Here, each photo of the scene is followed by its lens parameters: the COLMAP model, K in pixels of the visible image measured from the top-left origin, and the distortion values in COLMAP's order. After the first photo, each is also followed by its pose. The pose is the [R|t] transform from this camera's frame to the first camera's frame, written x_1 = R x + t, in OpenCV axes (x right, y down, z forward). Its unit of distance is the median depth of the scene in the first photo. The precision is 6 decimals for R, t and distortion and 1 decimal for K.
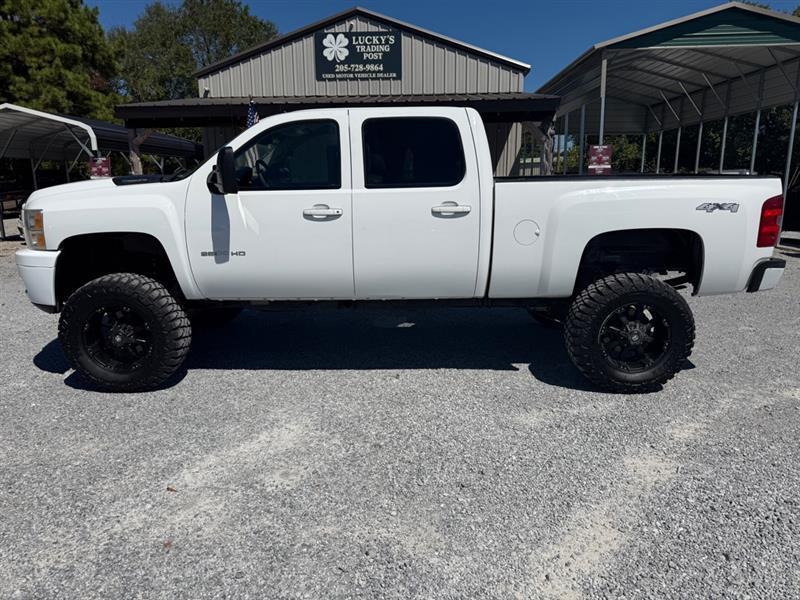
lens RADIAL K [[570.3, 0, 390.9], [0, 570.3, 320.7], [0, 0, 1]] dist [0.023599, -0.024398]
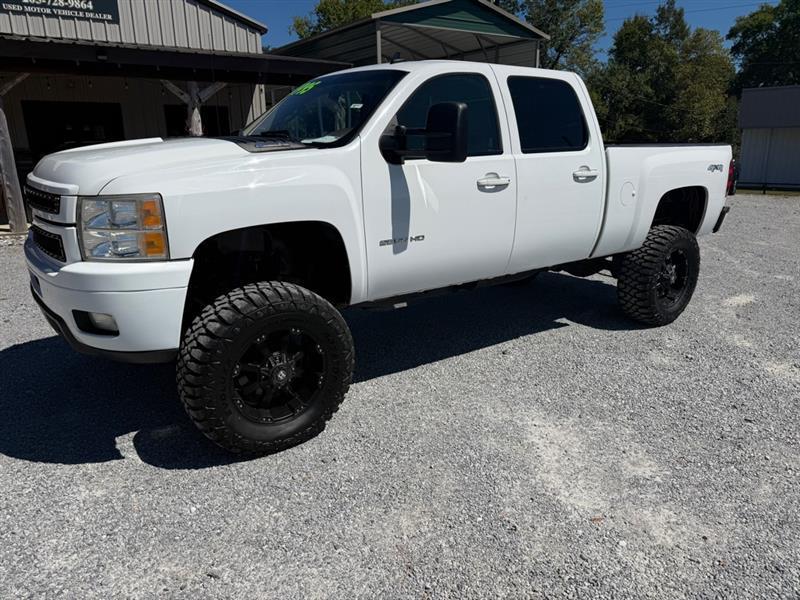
lens RADIAL K [[570.3, 0, 407.3], [0, 570.3, 325.6], [0, 0, 1]] dist [0.023599, -0.024398]
pose [[0.797753, -0.179171, 0.575749, -0.755510], [0.146191, 0.983817, 0.103599, -0.080314], [-0.584994, 0.001524, 0.811036, 0.353267]]
